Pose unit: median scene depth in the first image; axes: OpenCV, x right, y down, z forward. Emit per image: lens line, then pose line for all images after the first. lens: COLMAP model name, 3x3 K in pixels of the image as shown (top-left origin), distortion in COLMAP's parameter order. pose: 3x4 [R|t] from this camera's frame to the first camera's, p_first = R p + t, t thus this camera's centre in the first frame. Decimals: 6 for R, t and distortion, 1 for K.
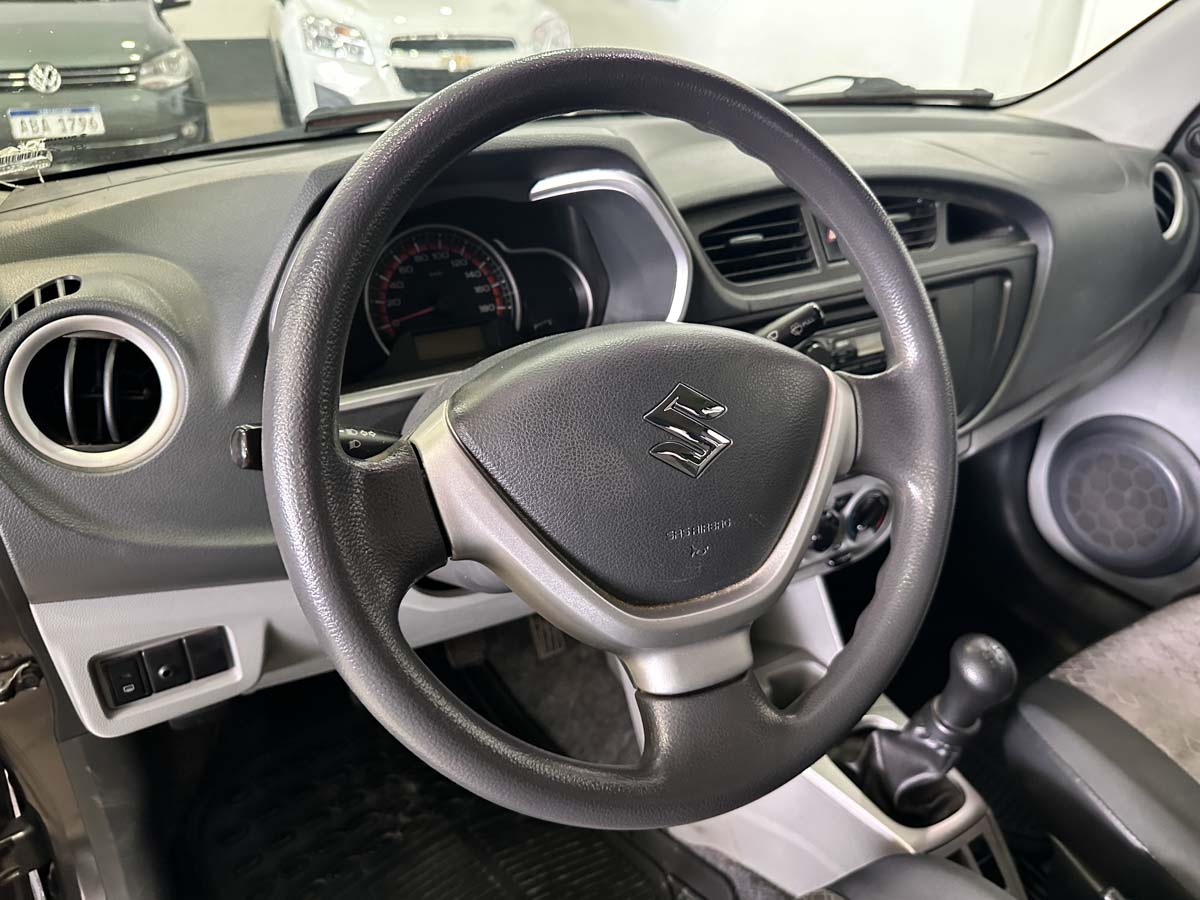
lens RADIAL K [[846.3, 0, 611.9], [0, 846.3, 465.1], [0, 0, 1]] dist [0.053124, -0.056762]
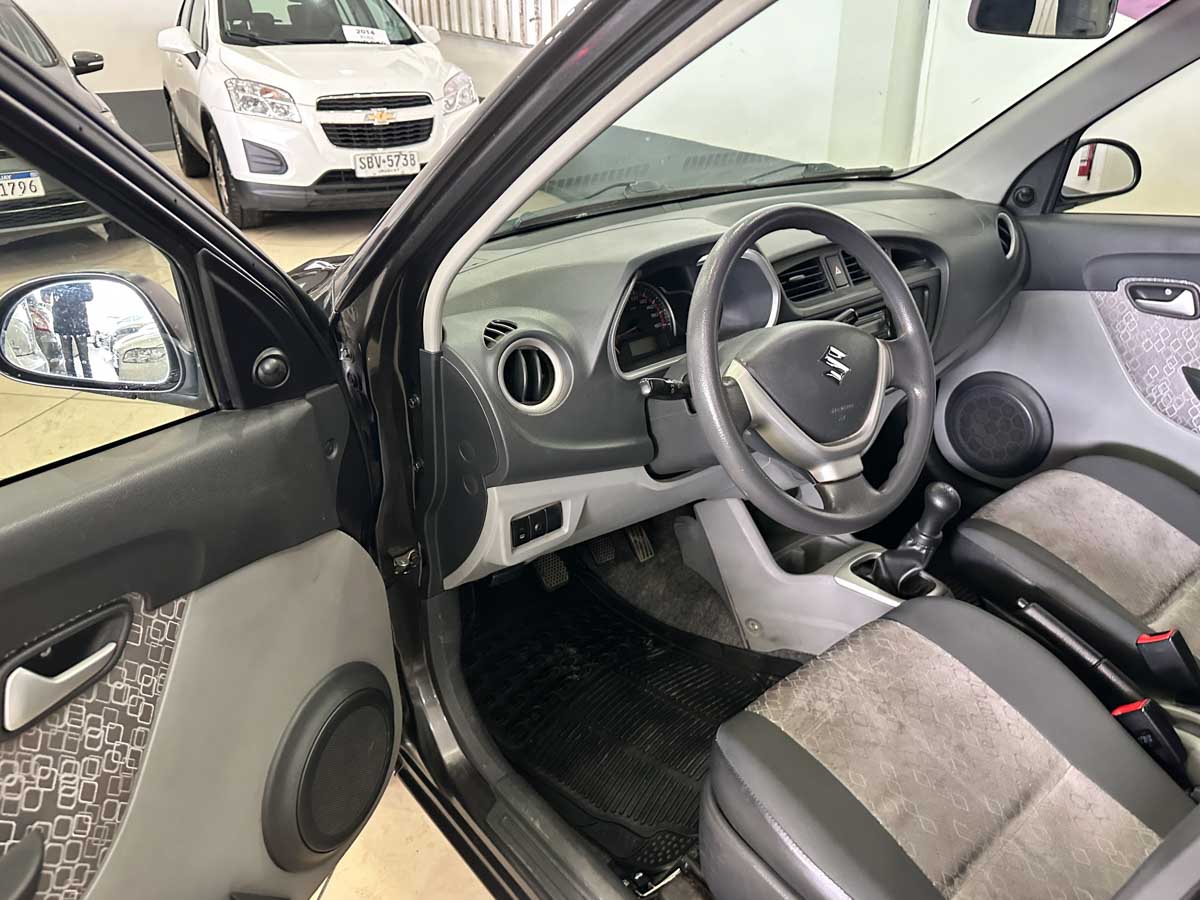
lens RADIAL K [[846.3, 0, 600.5], [0, 846.3, 461.8], [0, 0, 1]] dist [0.053124, -0.056762]
pose [[0.988753, -0.085213, 0.122907, -0.432749], [0.088687, 0.995793, -0.023064, 0.110367], [-0.120425, 0.033704, 0.992150, -0.624778]]
